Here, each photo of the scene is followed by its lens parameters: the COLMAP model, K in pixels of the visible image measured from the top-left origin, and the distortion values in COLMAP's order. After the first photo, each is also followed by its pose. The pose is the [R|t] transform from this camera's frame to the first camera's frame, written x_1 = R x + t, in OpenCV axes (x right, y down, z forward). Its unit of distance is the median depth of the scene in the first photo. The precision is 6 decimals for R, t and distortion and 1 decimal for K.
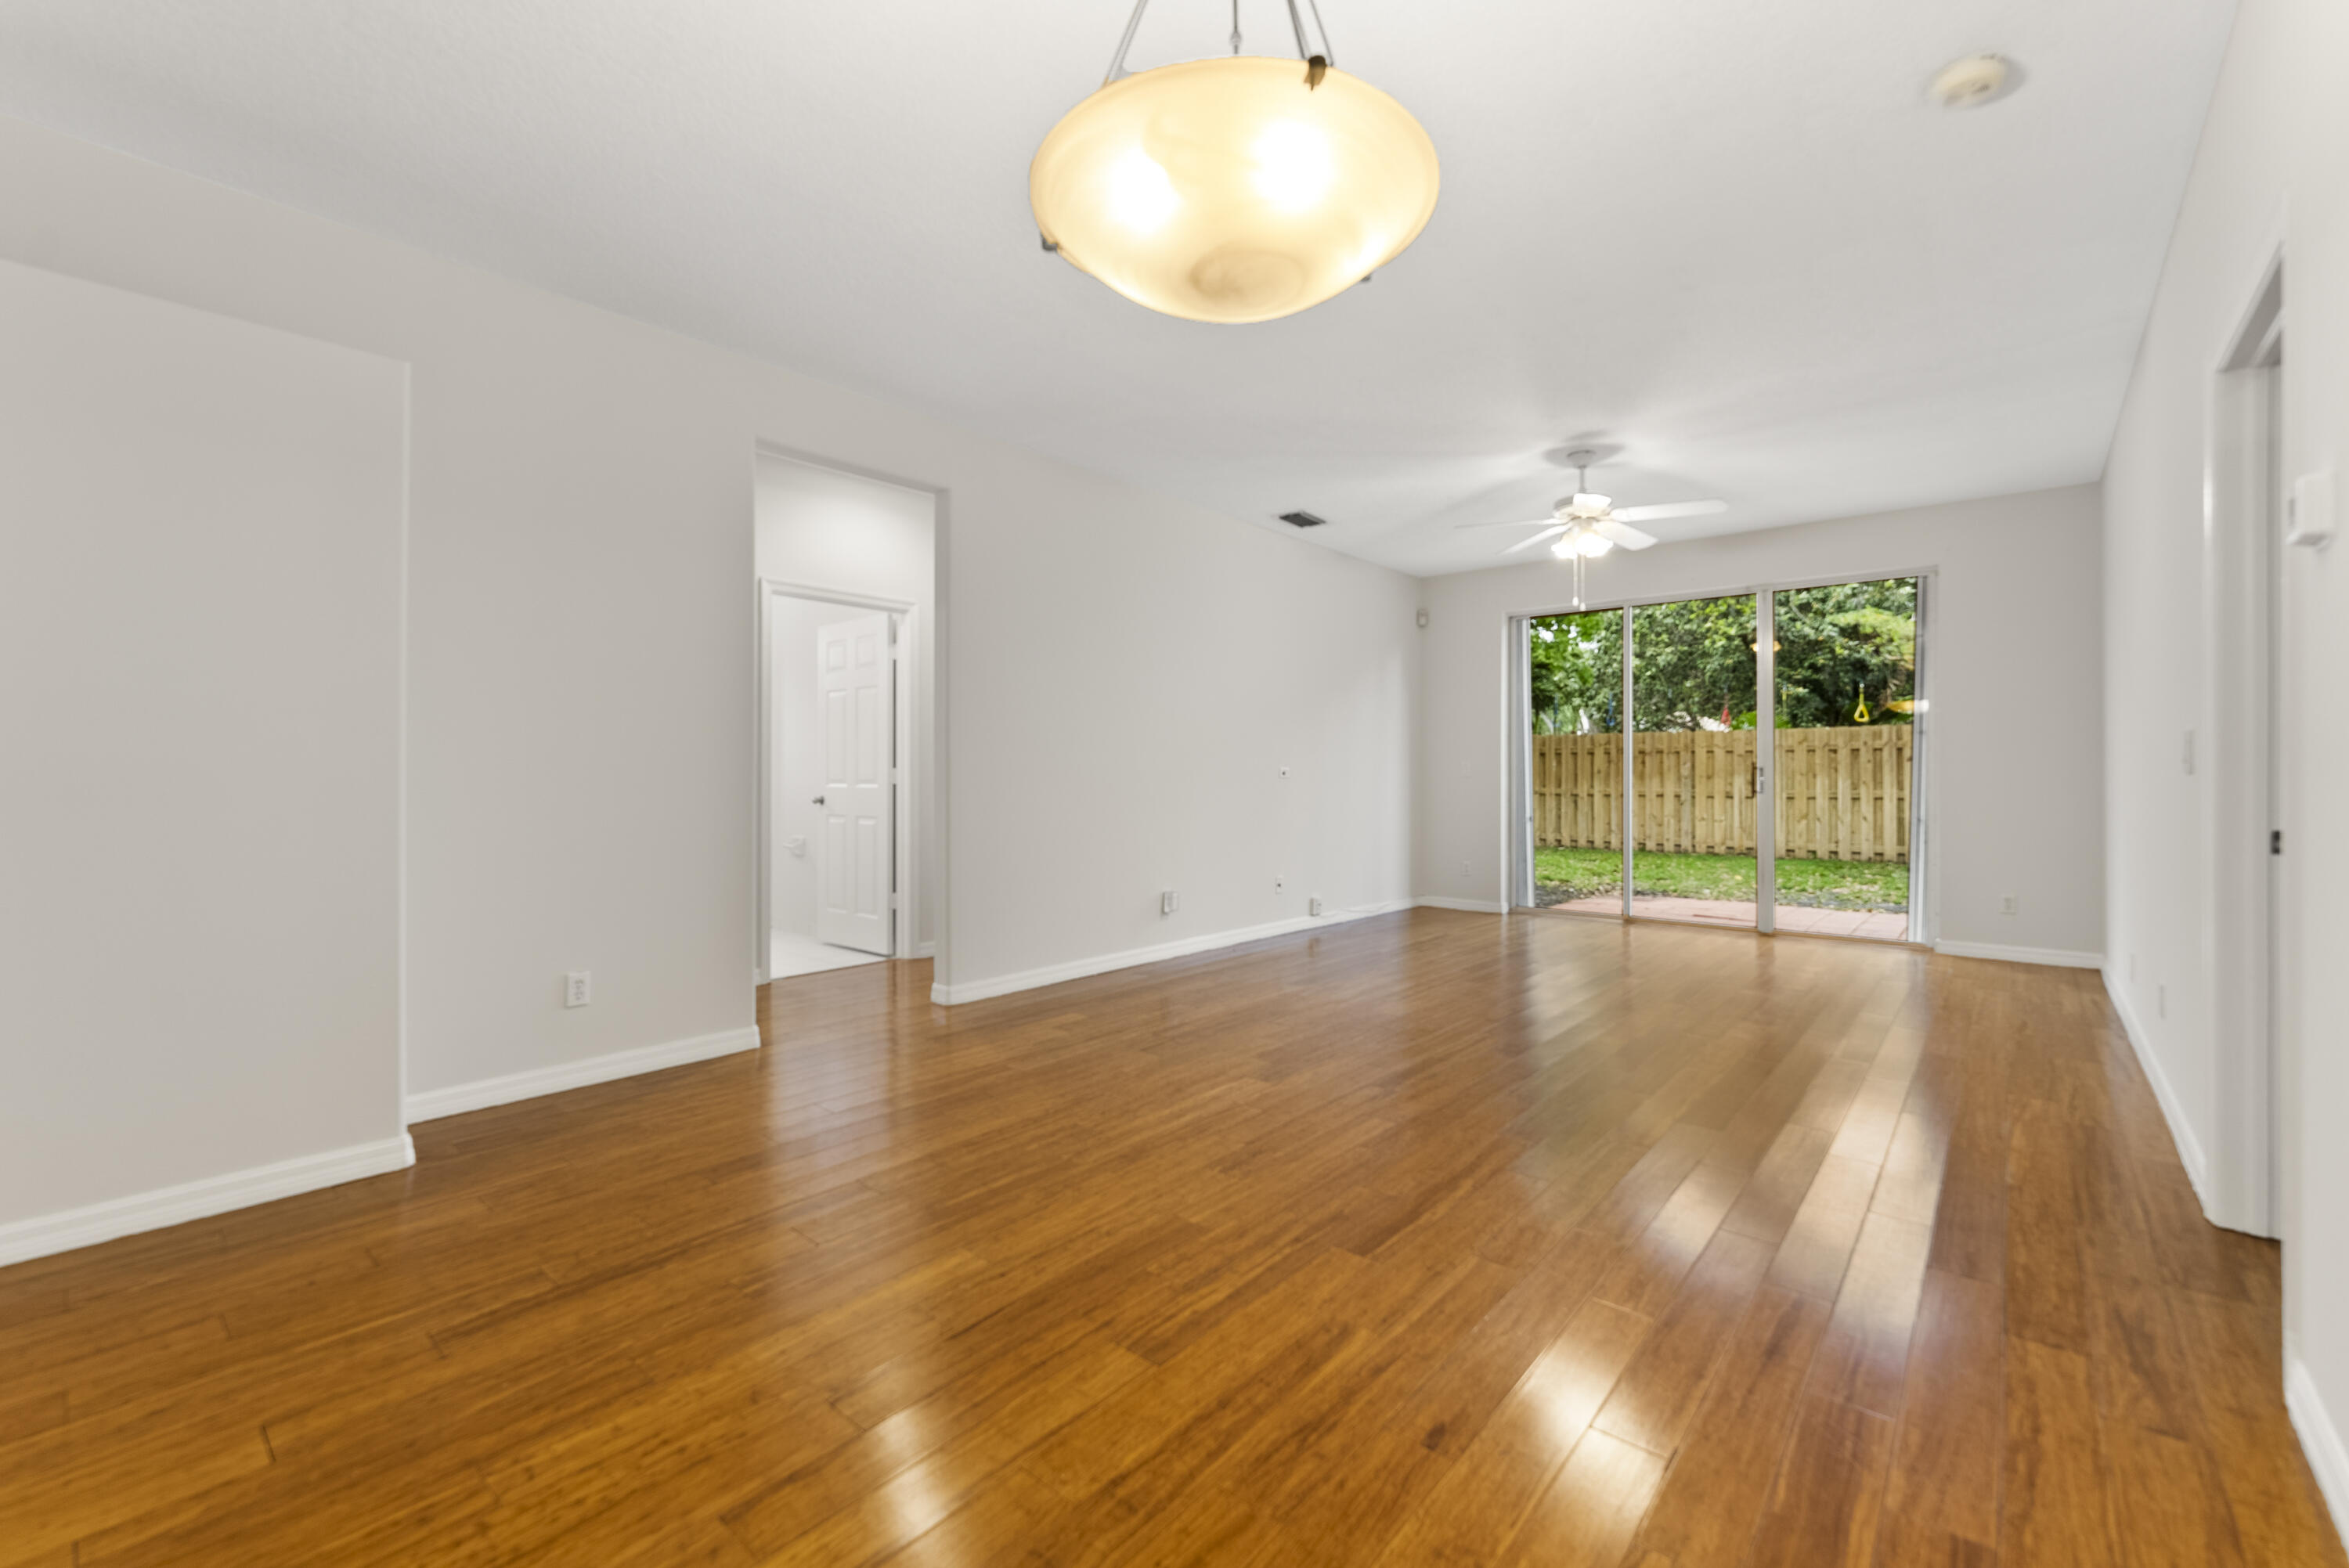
lens RADIAL K [[969.2, 0, 1155.2], [0, 969.2, 776.0], [0, 0, 1]] dist [0.003899, -0.000455]
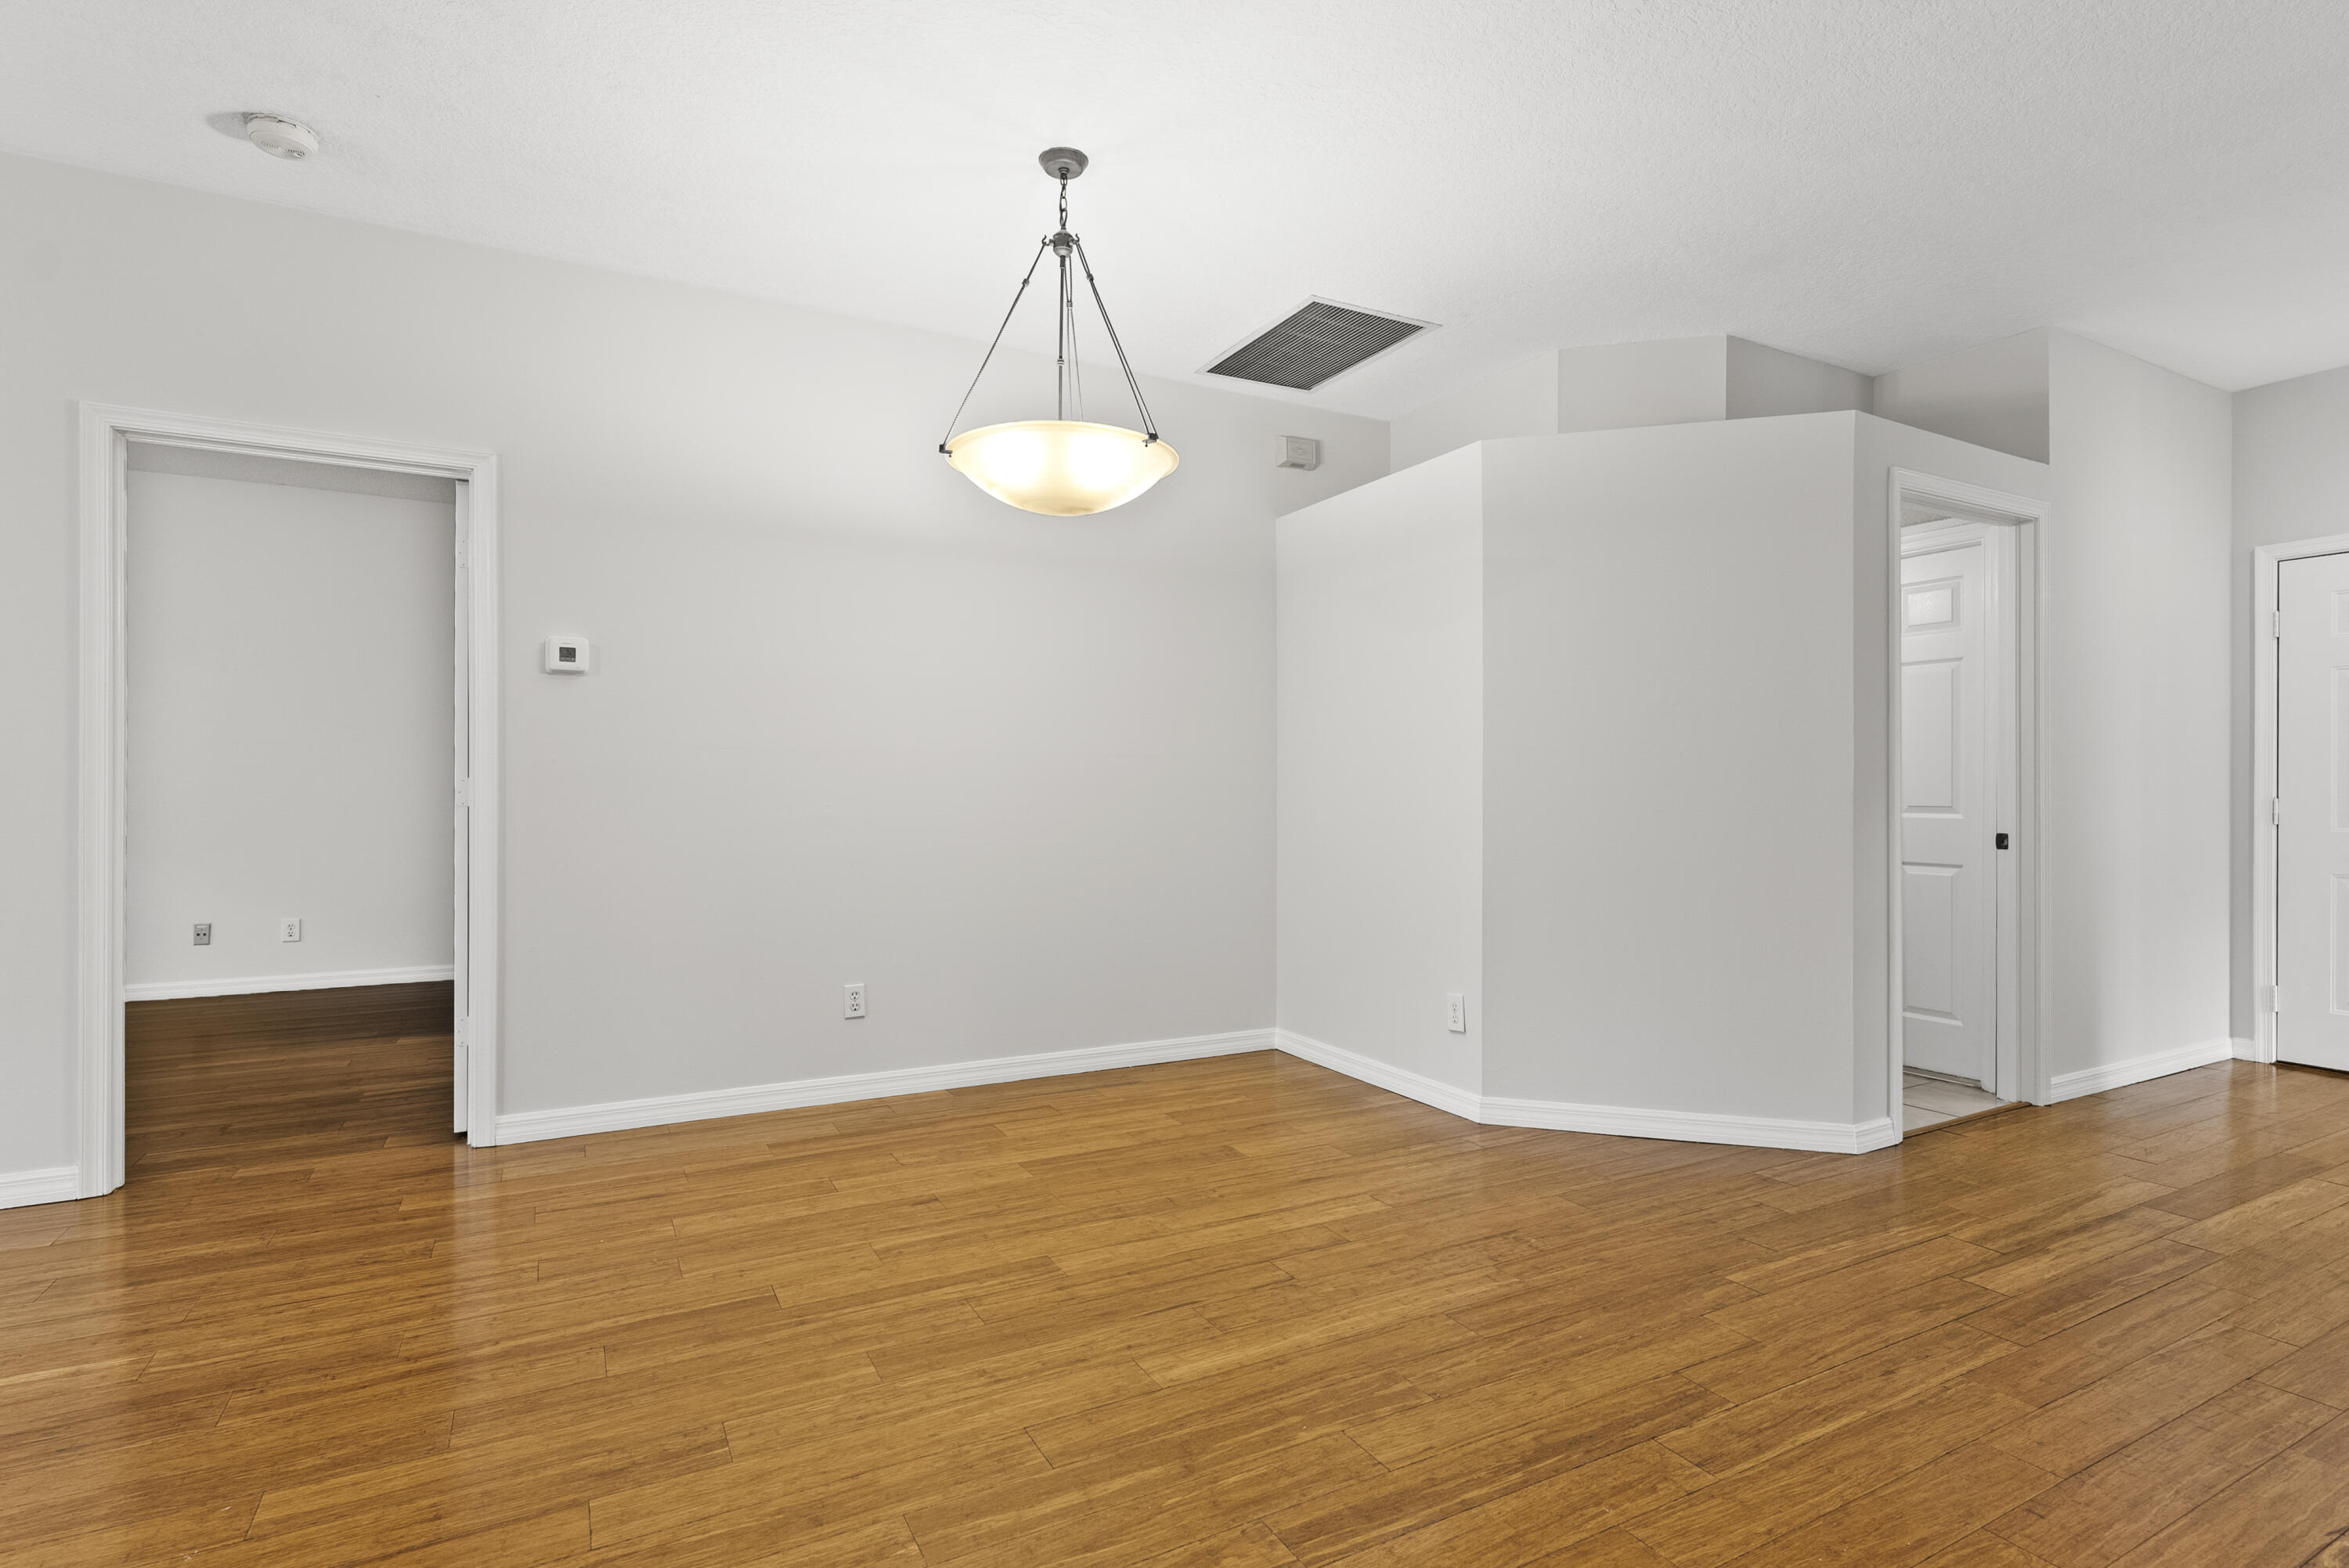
lens RADIAL K [[1144.2, 0, 1170.2], [0, 1144.2, 807.6], [0, 0, 1]] dist [-0.001000, -0.001884]
pose [[-0.941495, -0.004870, 0.336991, -0.235263], [0.000941, 0.999854, 0.017078, -0.003125], [-0.337025, 0.016396, -0.941353, 0.846729]]
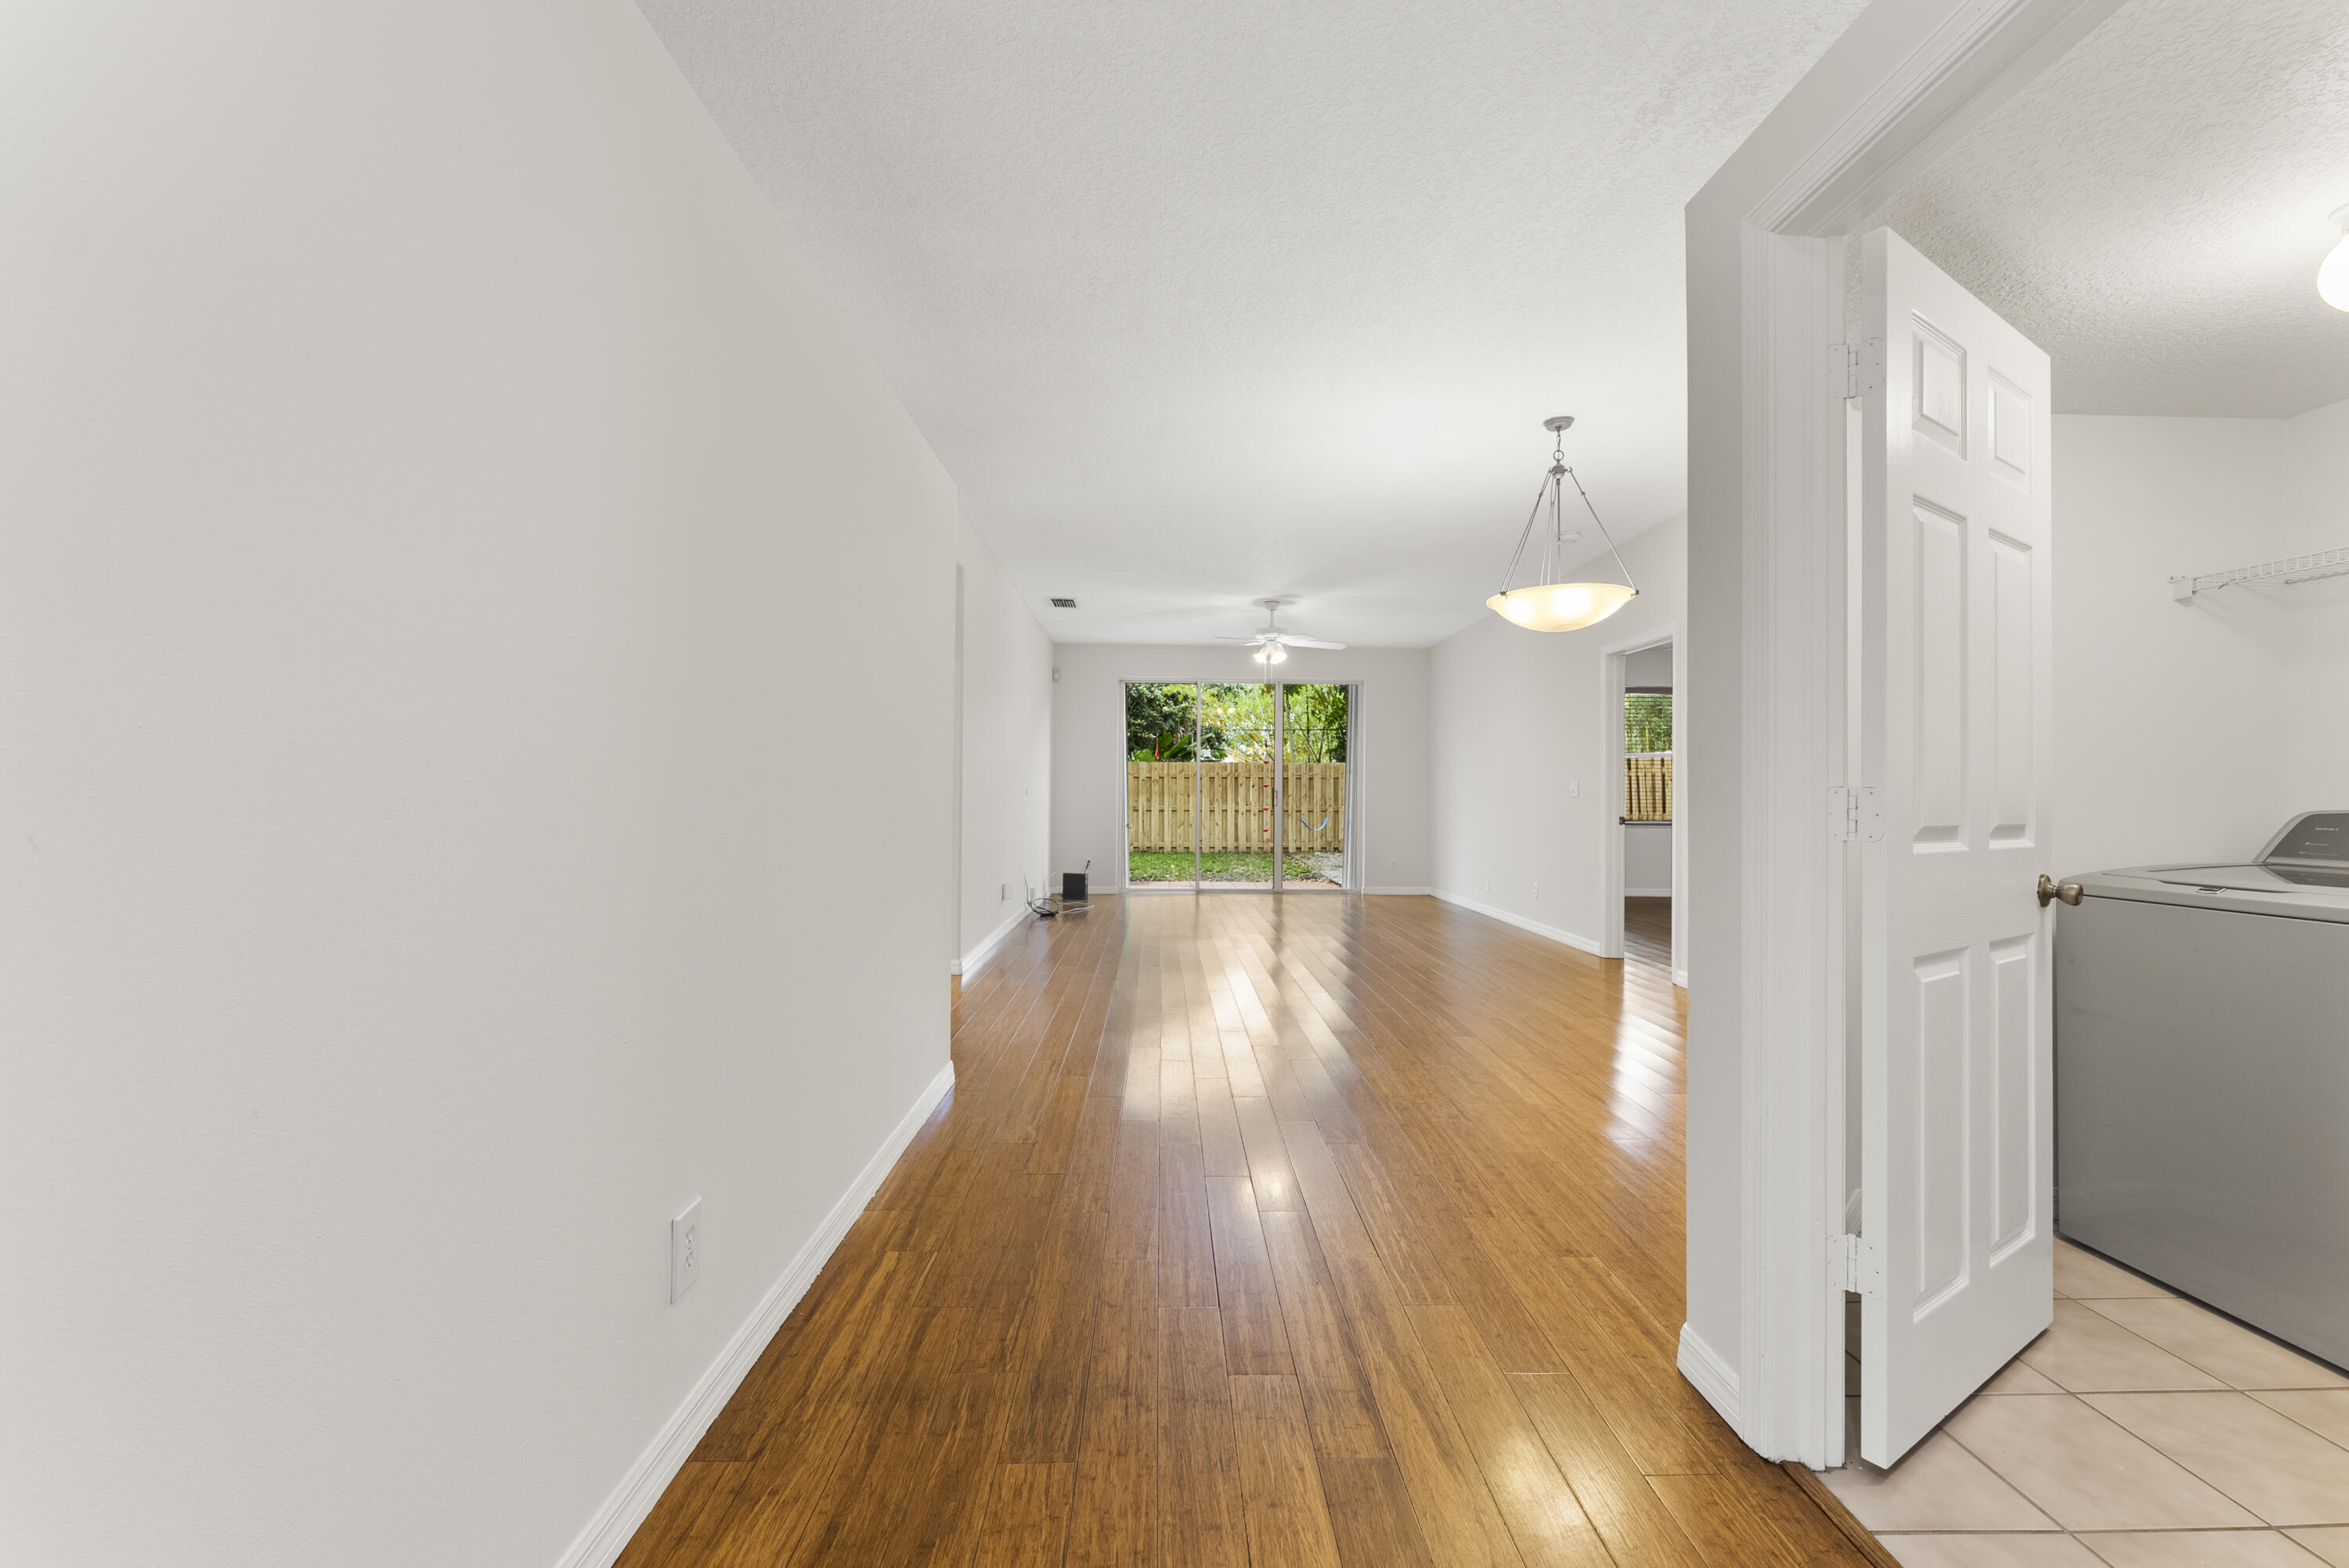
lens RADIAL K [[969.2, 0, 1174.2], [0, 969.2, 772.7], [0, 0, 1]] dist [0.003899, -0.000455]
pose [[0.737277, 0.021017, 0.675264, -0.806489], [-0.007062, 0.999701, -0.023405, 0.000830], [-0.675554, 0.012488, 0.737205, -0.109720]]
